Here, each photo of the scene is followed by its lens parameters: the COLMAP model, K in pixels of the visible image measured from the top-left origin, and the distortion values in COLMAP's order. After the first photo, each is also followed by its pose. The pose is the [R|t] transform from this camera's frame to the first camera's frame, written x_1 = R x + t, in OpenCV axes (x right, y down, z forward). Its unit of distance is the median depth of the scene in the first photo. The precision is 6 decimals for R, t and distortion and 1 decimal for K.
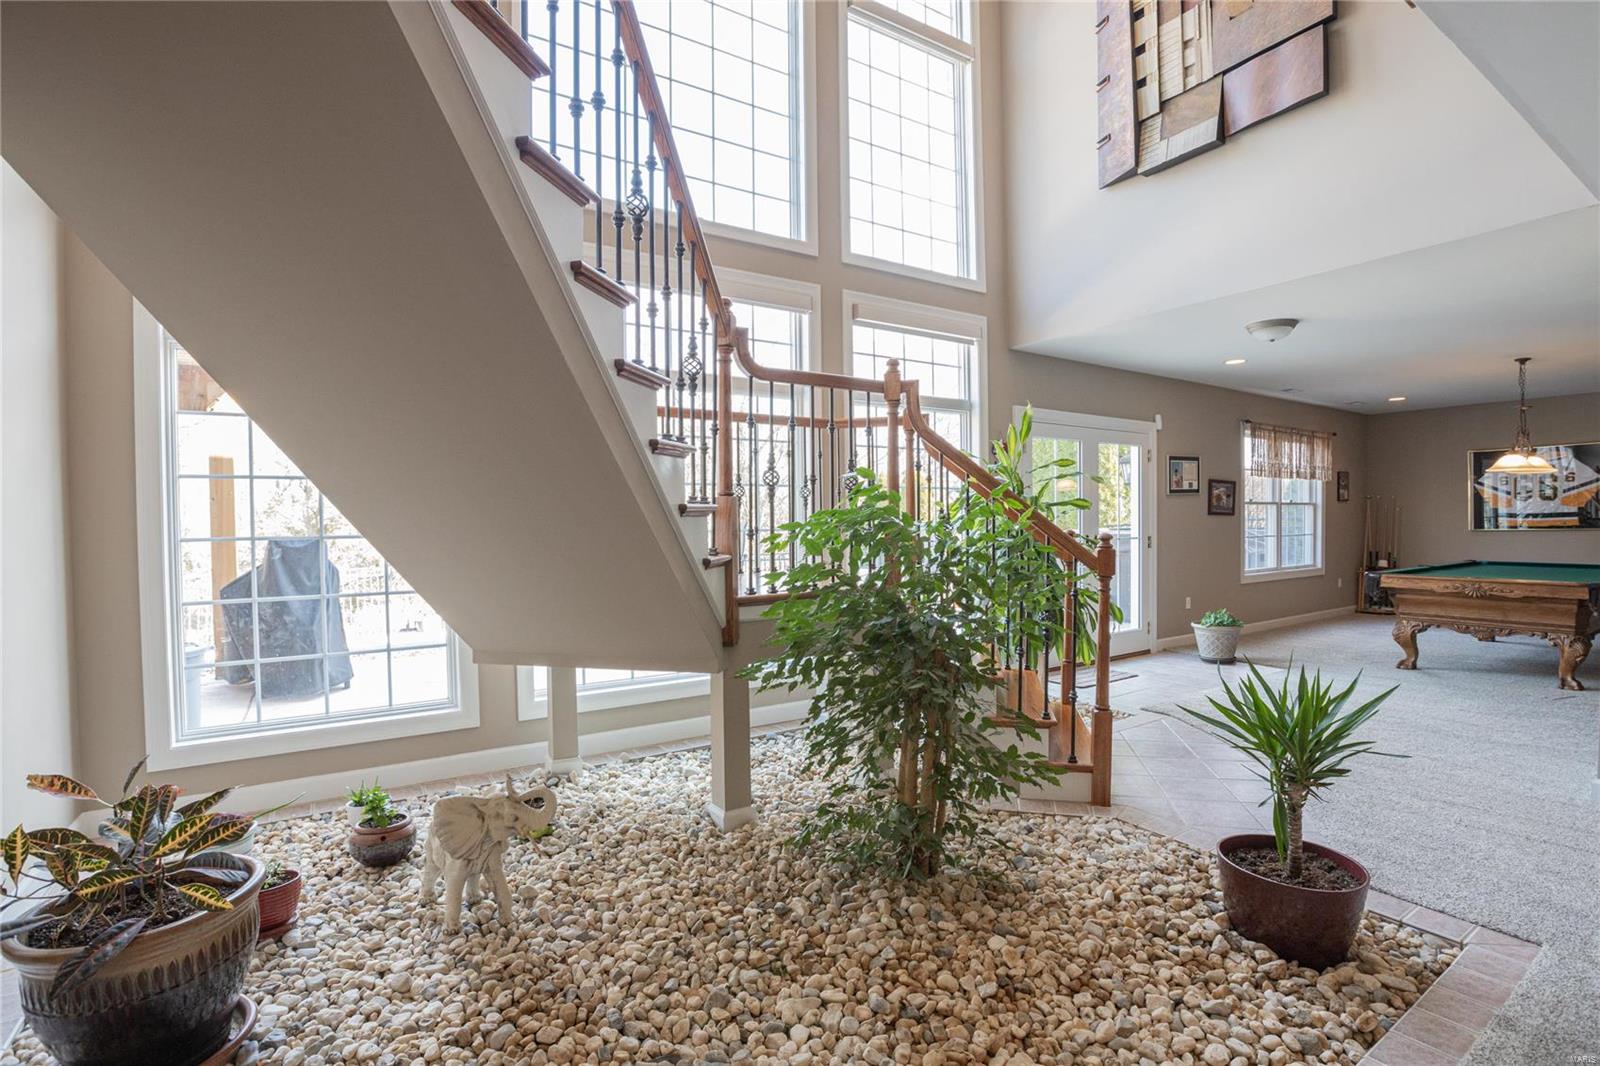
lens RADIAL K [[744.6, 0, 801.7], [0, 744.6, 537.6], [0, 0, 1]] dist [-0.044441, 0.000996]
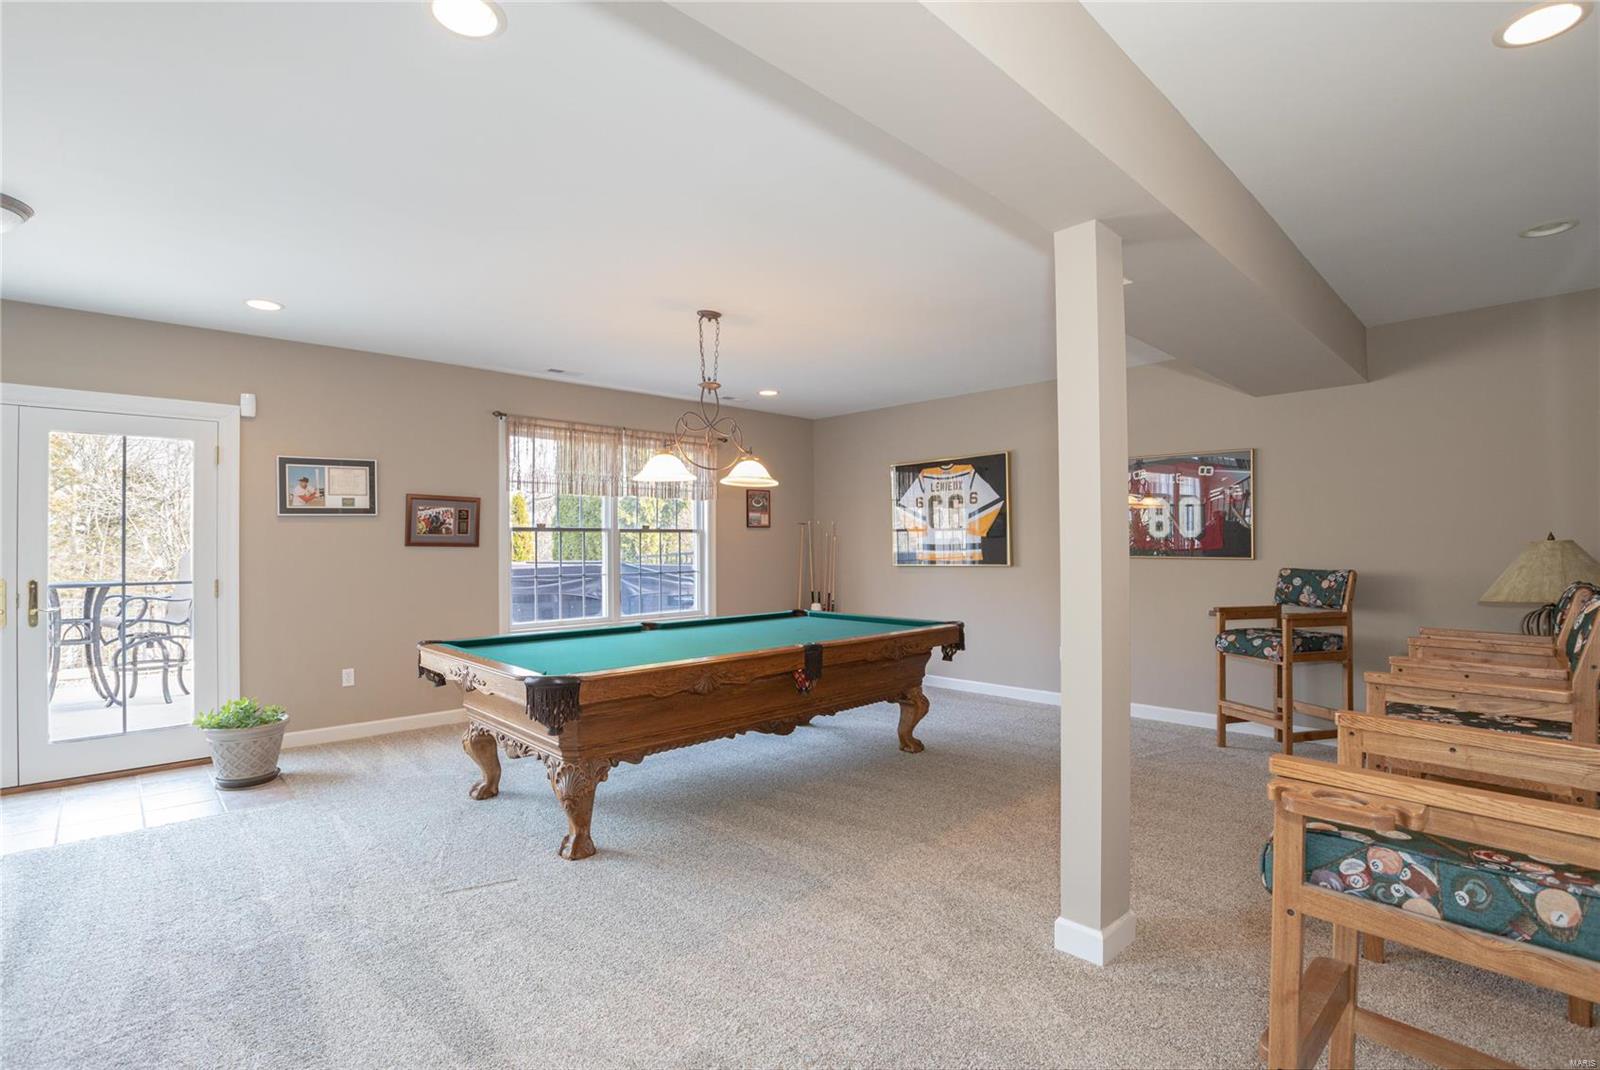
lens RADIAL K [[744.6, 0, 801.7], [0, 744.6, 539.6], [0, 0, 1]] dist [-0.044441, 0.000996]
pose [[0.978583, 0.005419, 0.205779, 0.737173], [0.001347, 0.999464, -0.032723, -0.013192], [-0.205846, 0.032299, 0.978051, 0.237491]]
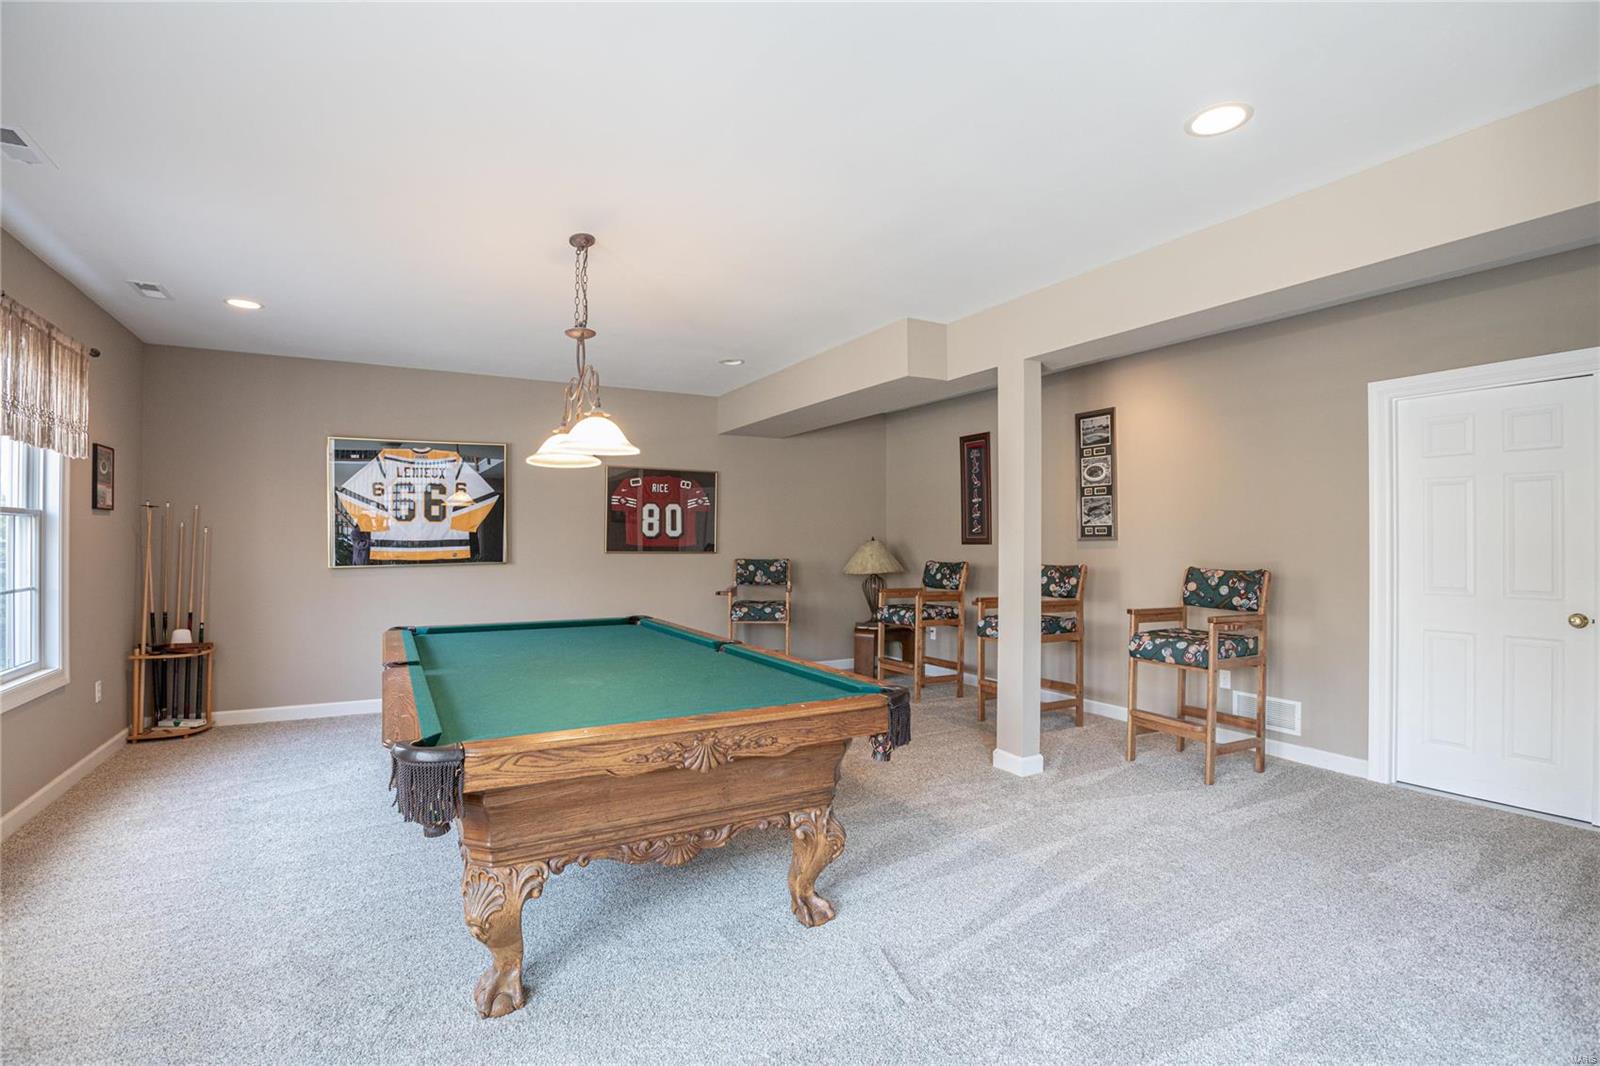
lens RADIAL K [[744.6, 0, 801.7], [0, 744.6, 537.6], [0, 0, 1]] dist [-0.044441, 0.000996]
pose [[0.068237, 0.013623, 0.997576, 0.381112], [0.022646, 0.999628, -0.015200, -0.018972], [-0.997412, 0.023628, 0.067904, 0.616940]]
